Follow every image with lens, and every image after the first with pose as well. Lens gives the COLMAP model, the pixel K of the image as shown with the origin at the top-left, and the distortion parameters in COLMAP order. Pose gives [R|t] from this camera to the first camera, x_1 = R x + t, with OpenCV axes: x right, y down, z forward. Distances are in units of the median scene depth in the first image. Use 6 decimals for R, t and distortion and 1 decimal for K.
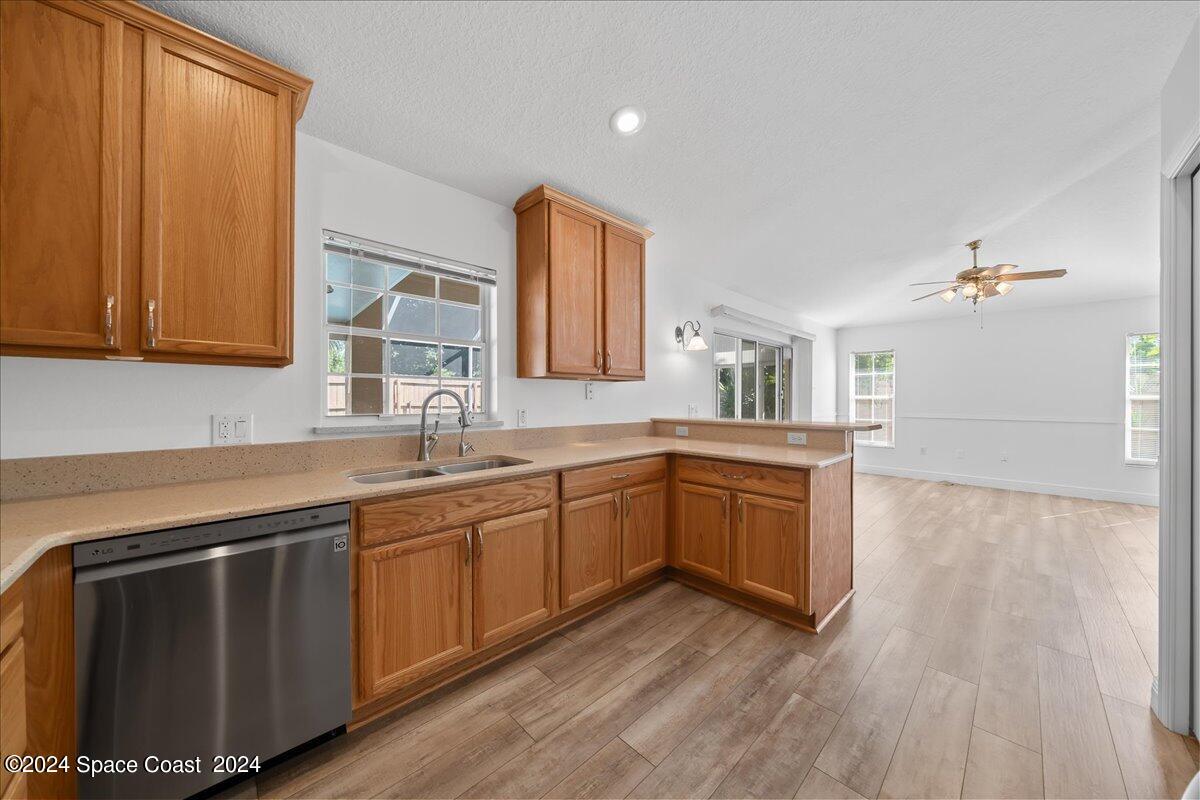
lens RADIAL K [[409.5, 0, 602.3], [0, 409.5, 399.5], [0, 0, 1]] dist [-0.005837, -0.000182]
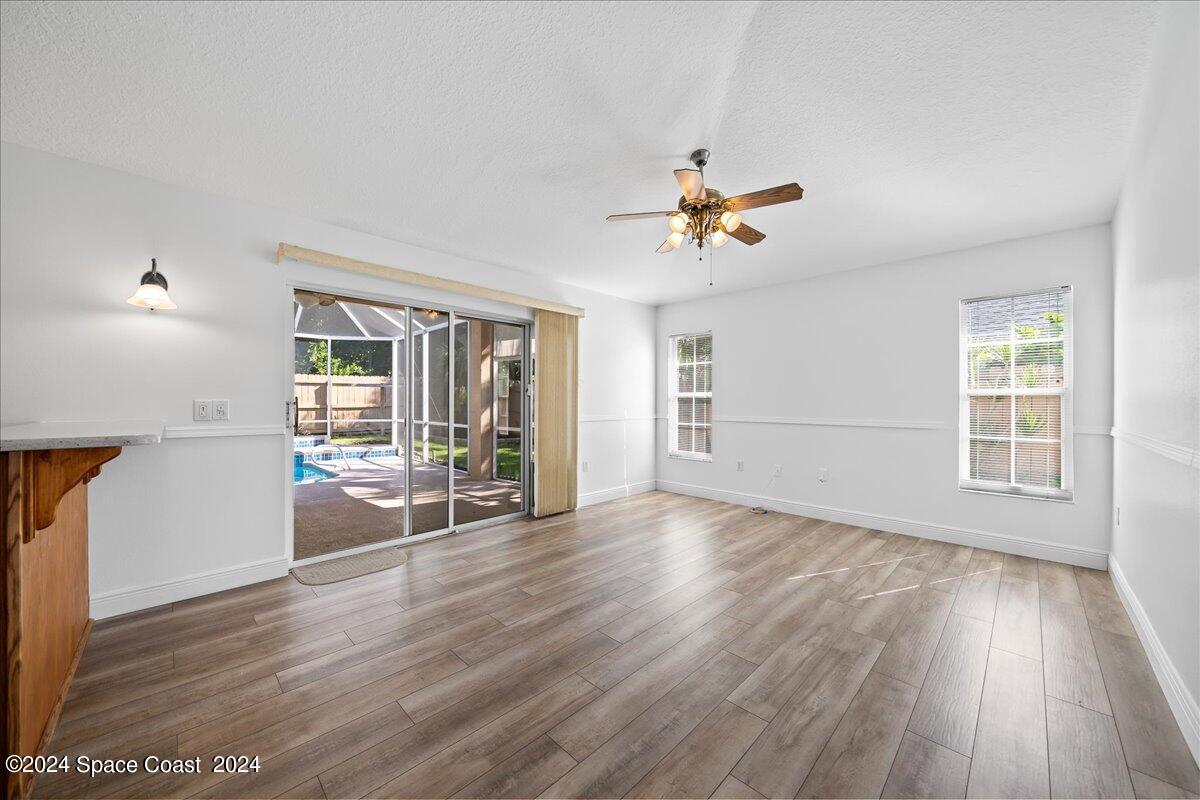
lens RADIAL K [[432.6, 0, 601.5], [0, 432.6, 400.4], [0, 0, 1]] dist [-0.000166, -0.000116]
pose [[0.999752, -0.000771, 0.022277, 1.346899], [0.000860, 0.999992, -0.004013, 0.024893], [-0.022273, 0.004032, 0.999744, 0.562736]]
